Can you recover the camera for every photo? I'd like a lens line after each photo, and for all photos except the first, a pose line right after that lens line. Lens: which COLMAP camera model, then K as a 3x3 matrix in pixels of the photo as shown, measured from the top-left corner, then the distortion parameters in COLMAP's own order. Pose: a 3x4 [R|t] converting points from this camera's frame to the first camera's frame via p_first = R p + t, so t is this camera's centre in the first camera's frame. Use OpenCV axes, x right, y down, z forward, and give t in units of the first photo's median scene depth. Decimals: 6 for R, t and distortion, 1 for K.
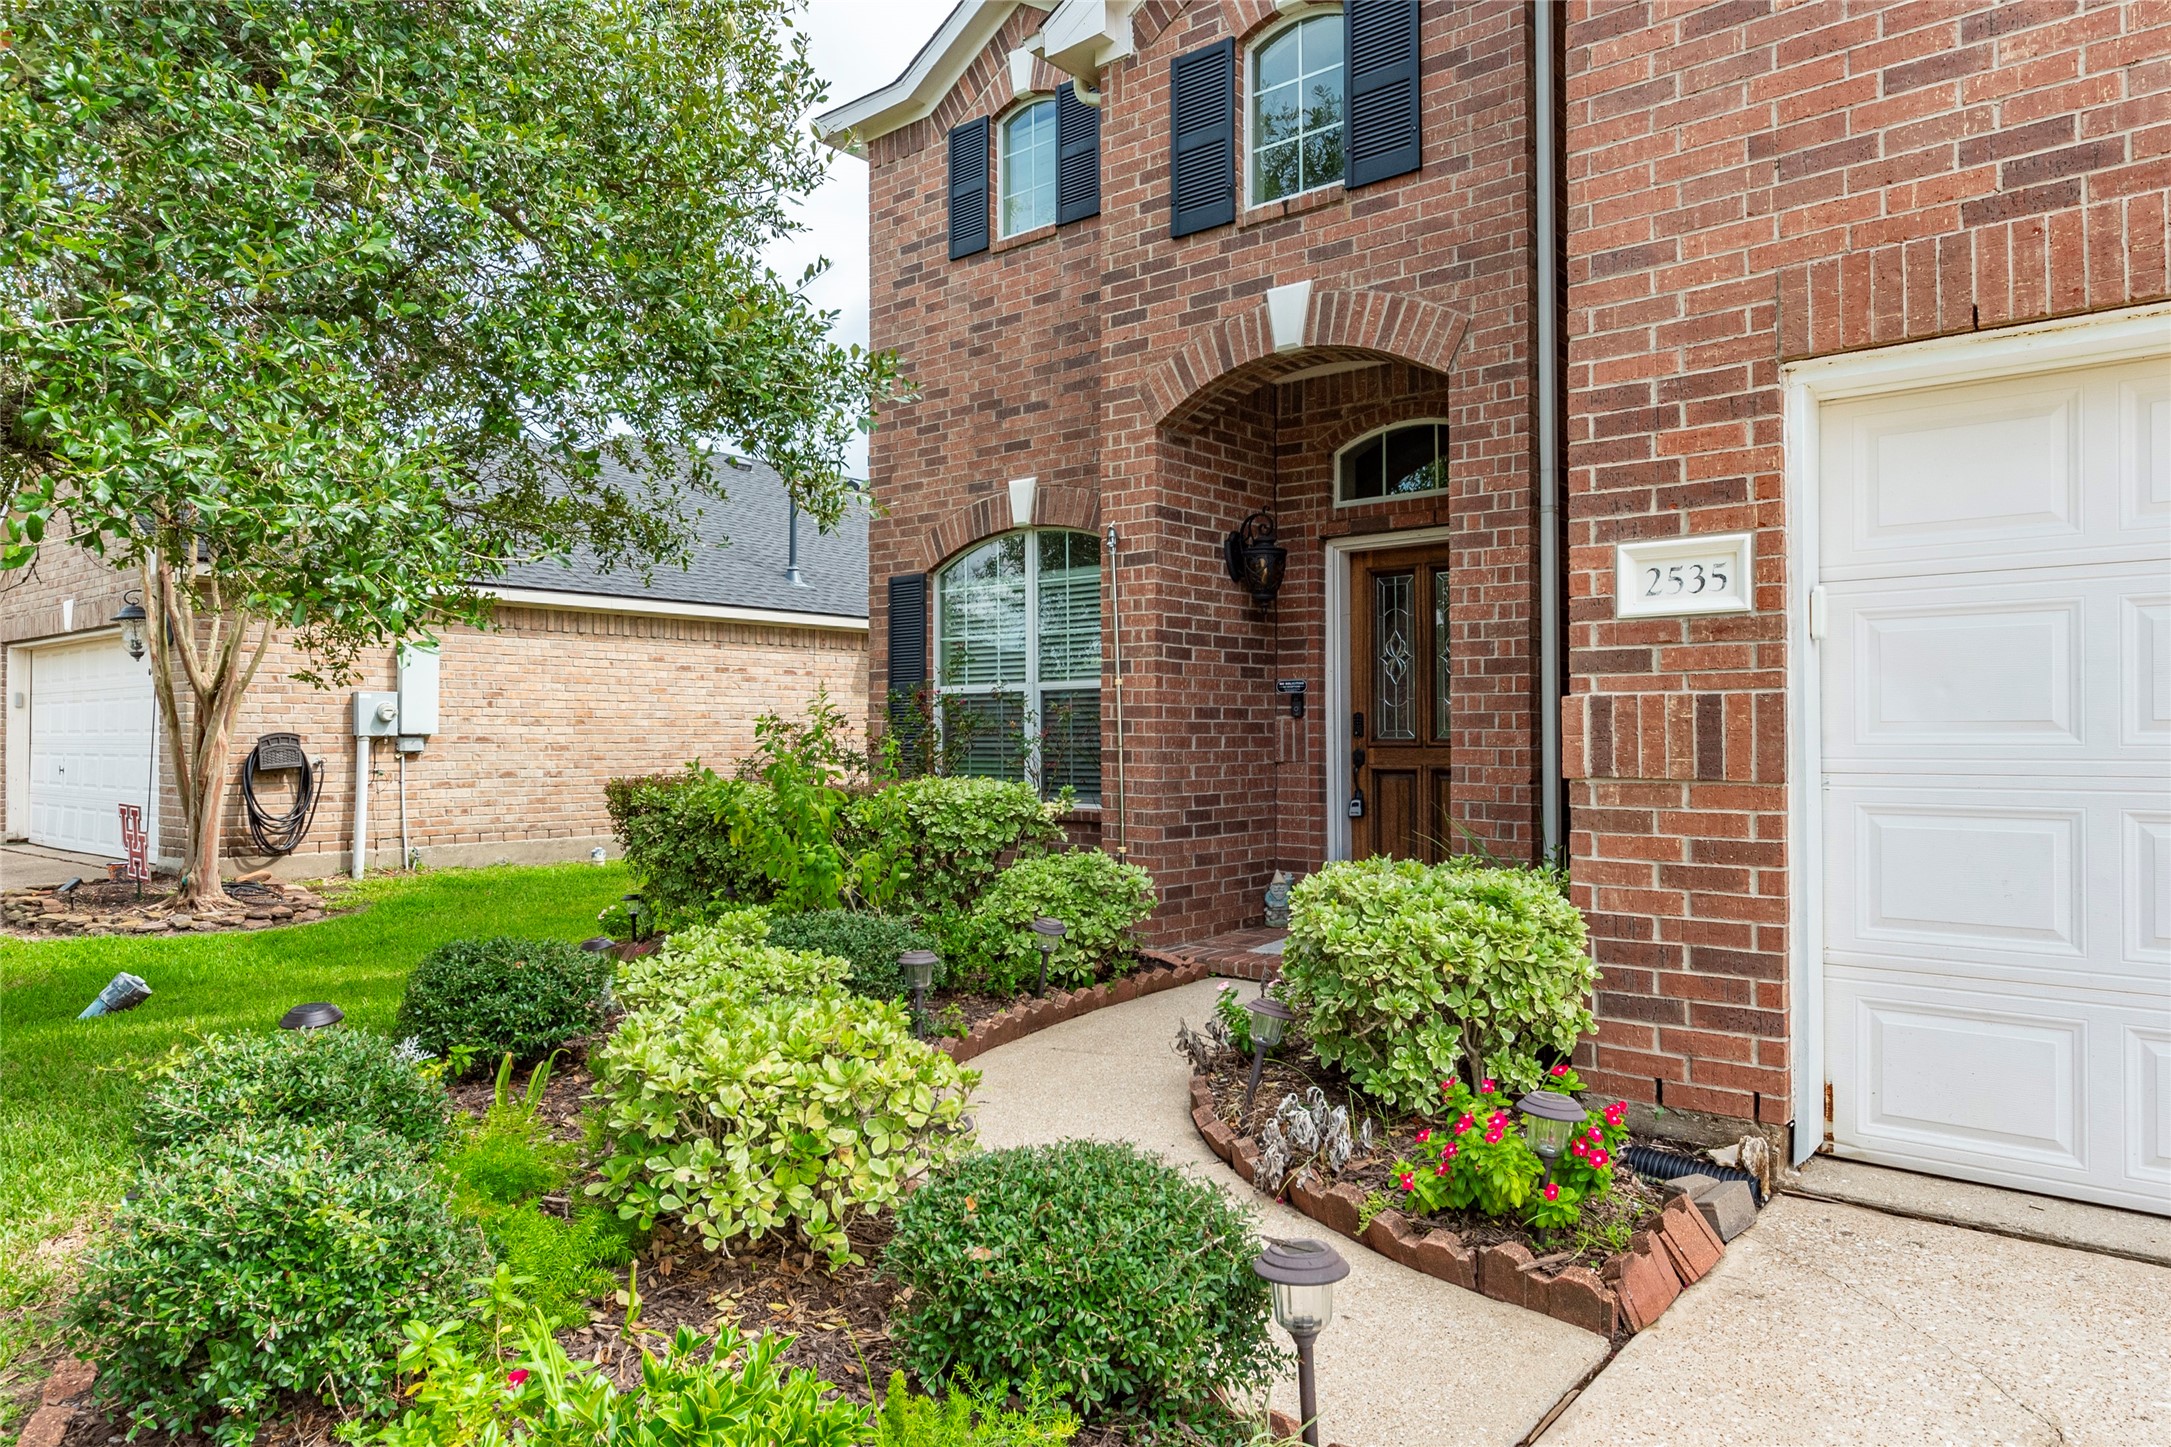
lens RADIAL K [[1387.4, 0, 1085.5], [0, 1387.4, 723.5], [0, 0, 1]] dist [0.006877, 0.003042]
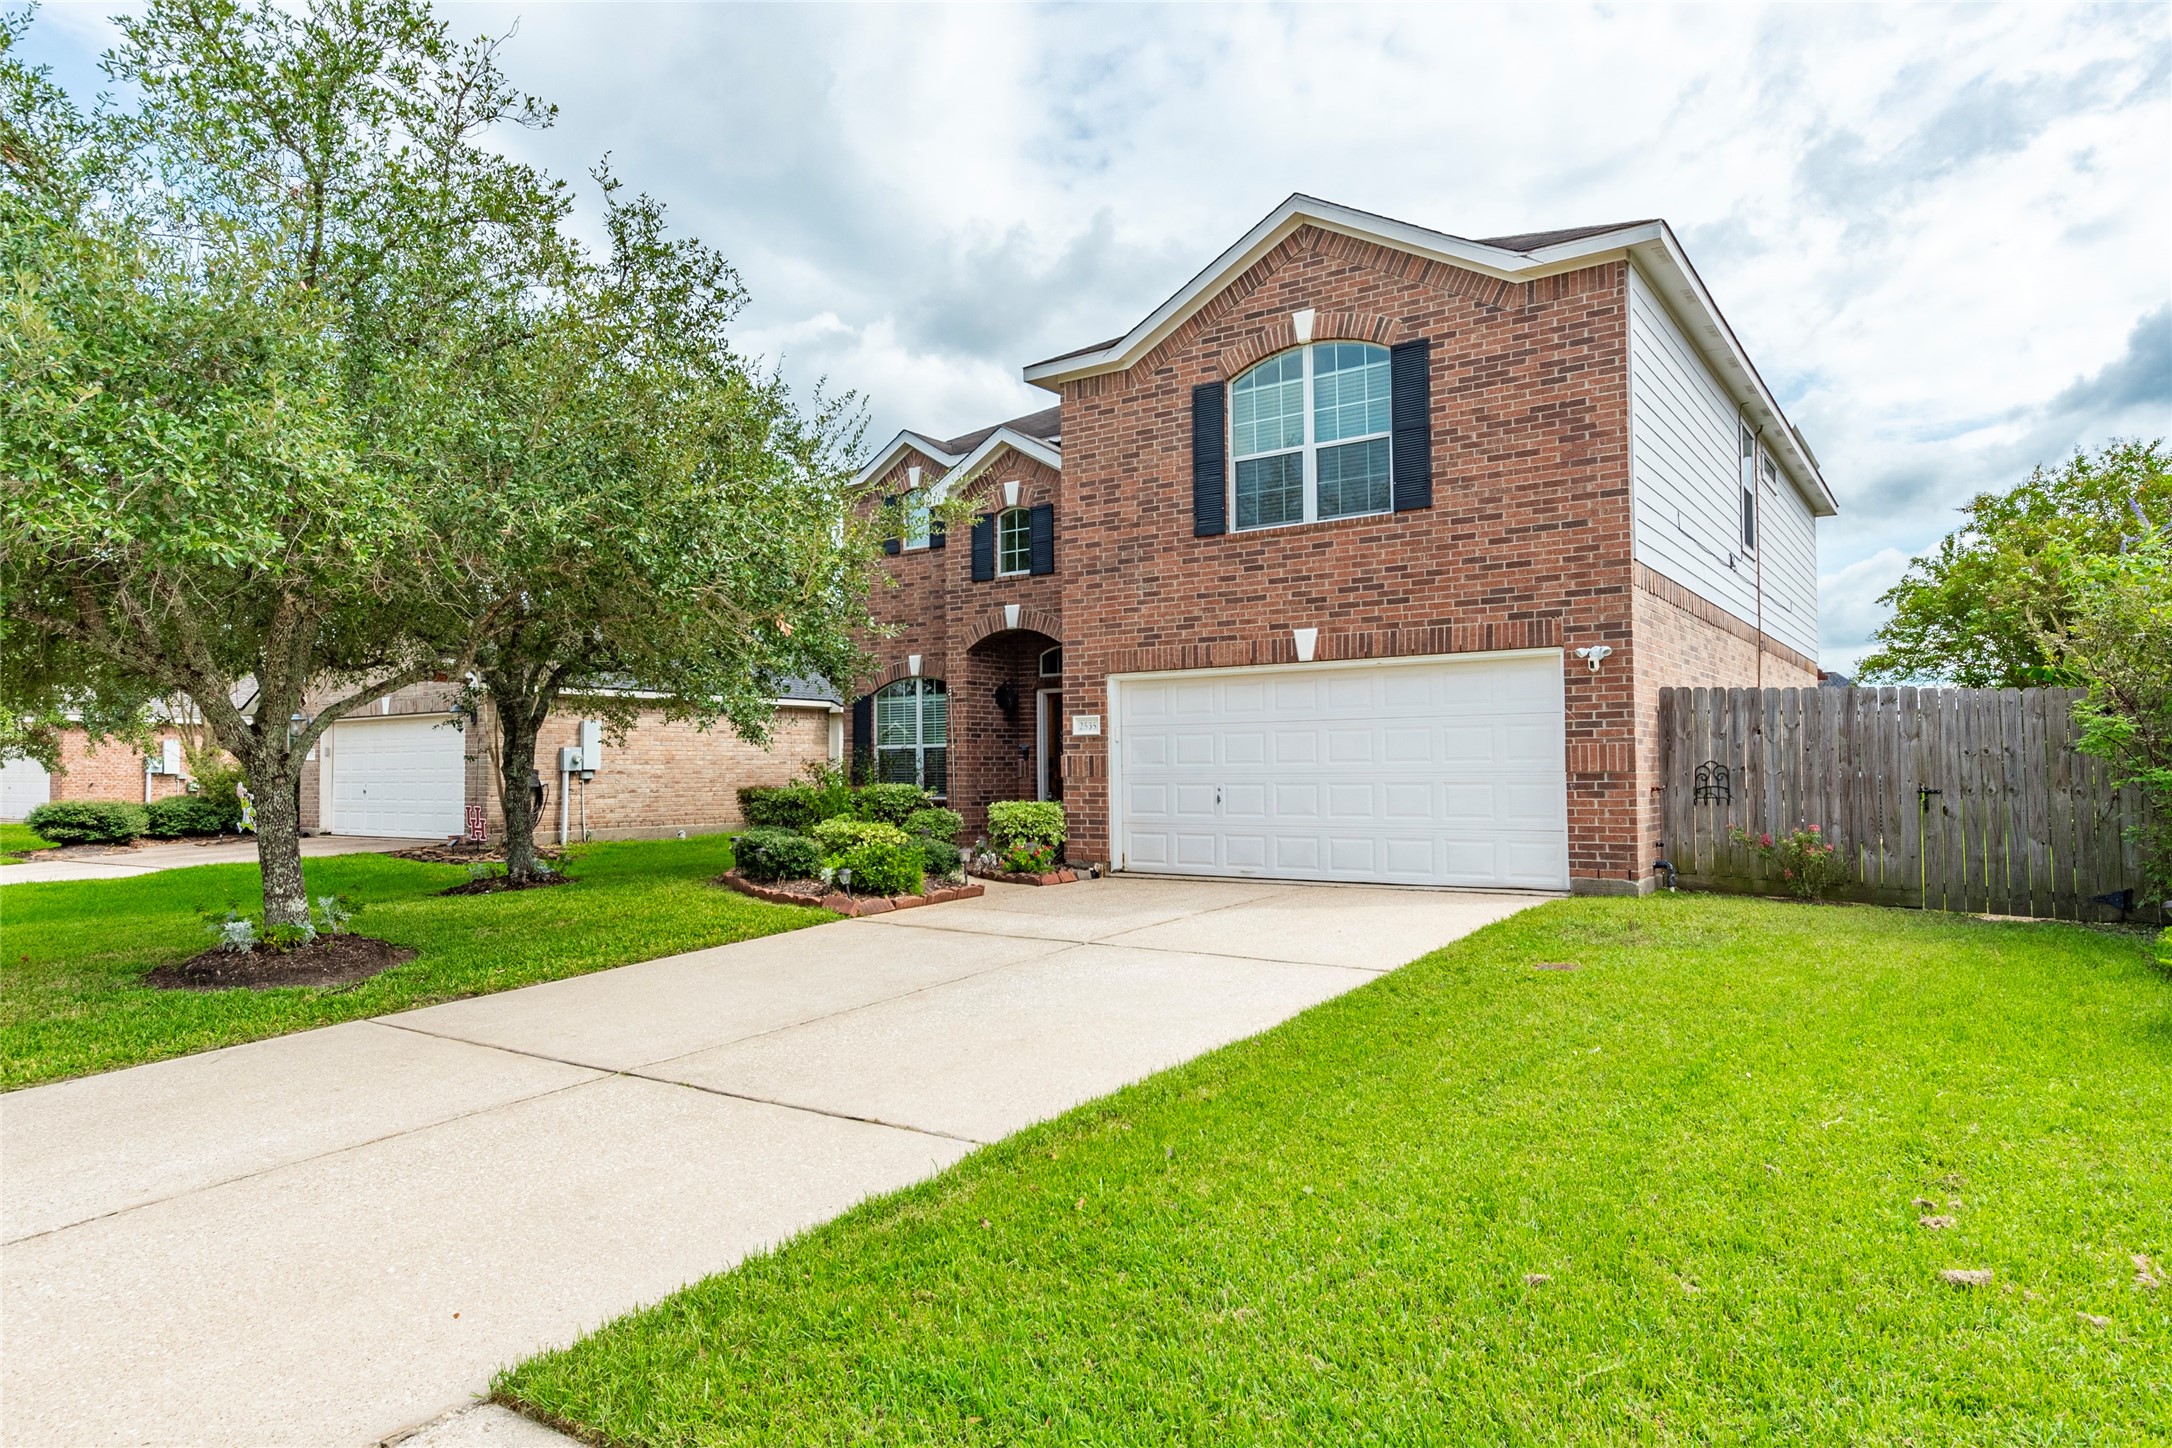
lens RADIAL K [[1284.3, 0, 1086.0], [0, 1284.3, 724.0], [0, 0, 1]] dist [0.001842, 0.000500]
pose [[0.995748, -0.003454, 0.092055, 0.052680], [0.005907, 0.999634, -0.026385, -0.007657], [-0.091930, 0.026816, 0.995404, -1.493133]]
